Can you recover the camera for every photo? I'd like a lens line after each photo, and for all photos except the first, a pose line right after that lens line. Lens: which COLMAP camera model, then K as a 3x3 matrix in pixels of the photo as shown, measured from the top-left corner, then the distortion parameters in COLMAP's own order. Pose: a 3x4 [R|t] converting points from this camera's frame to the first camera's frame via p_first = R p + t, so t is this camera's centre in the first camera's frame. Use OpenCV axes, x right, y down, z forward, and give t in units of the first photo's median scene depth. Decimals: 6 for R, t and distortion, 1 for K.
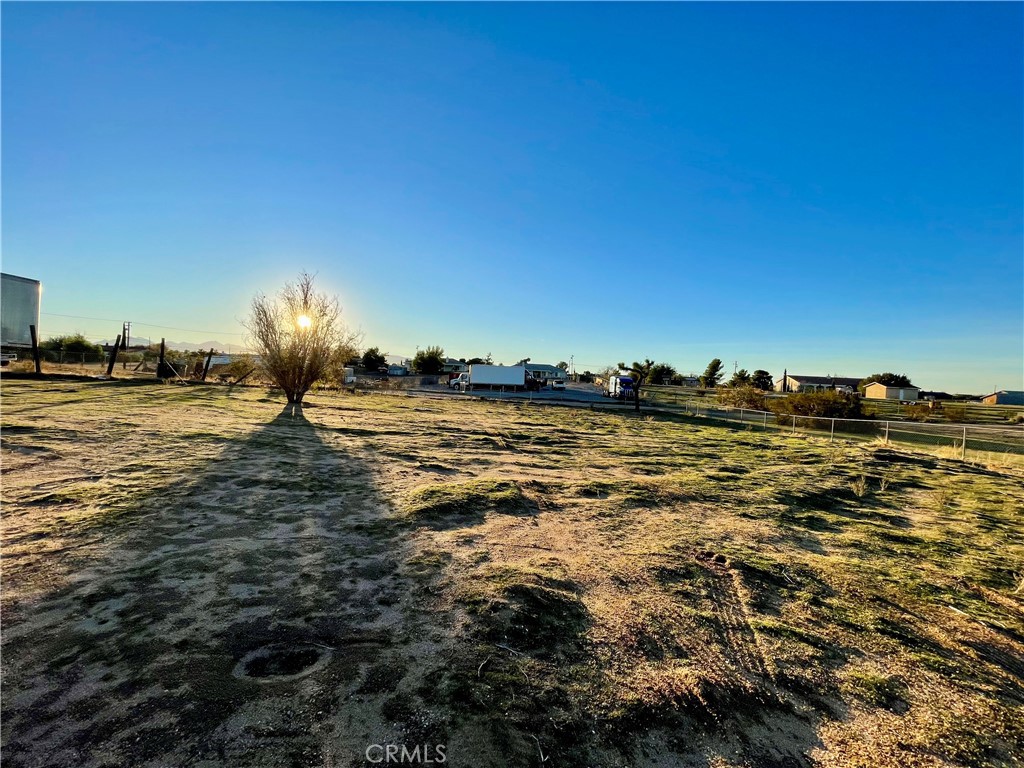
lens RADIAL K [[416.5, 0, 511.4], [0, 416.5, 383.3], [0, 0, 1]] dist [-0.001239, -0.000107]
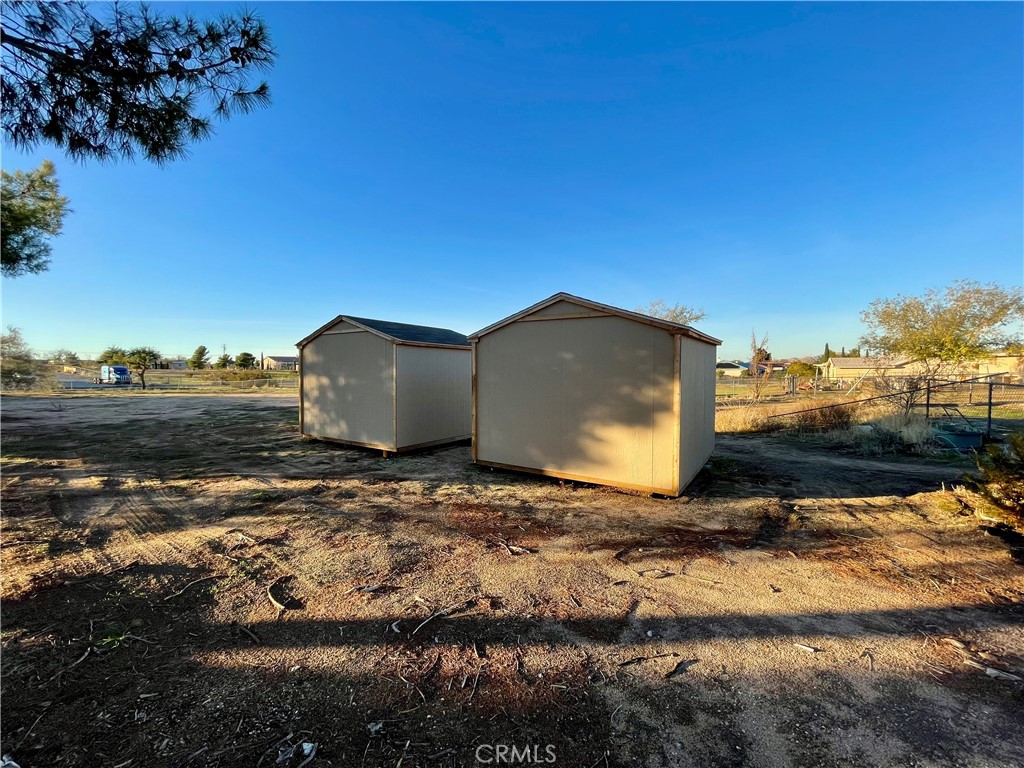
lens RADIAL K [[416.5, 0, 511.2], [0, 416.5, 380.4], [0, 0, 1]] dist [-0.001239, -0.000107]
pose [[0.469388, -0.076091, 0.879707, -0.121131], [0.034112, 0.997099, 0.068044, -0.007527], [-0.882333, -0.001930, 0.470622, -0.277488]]
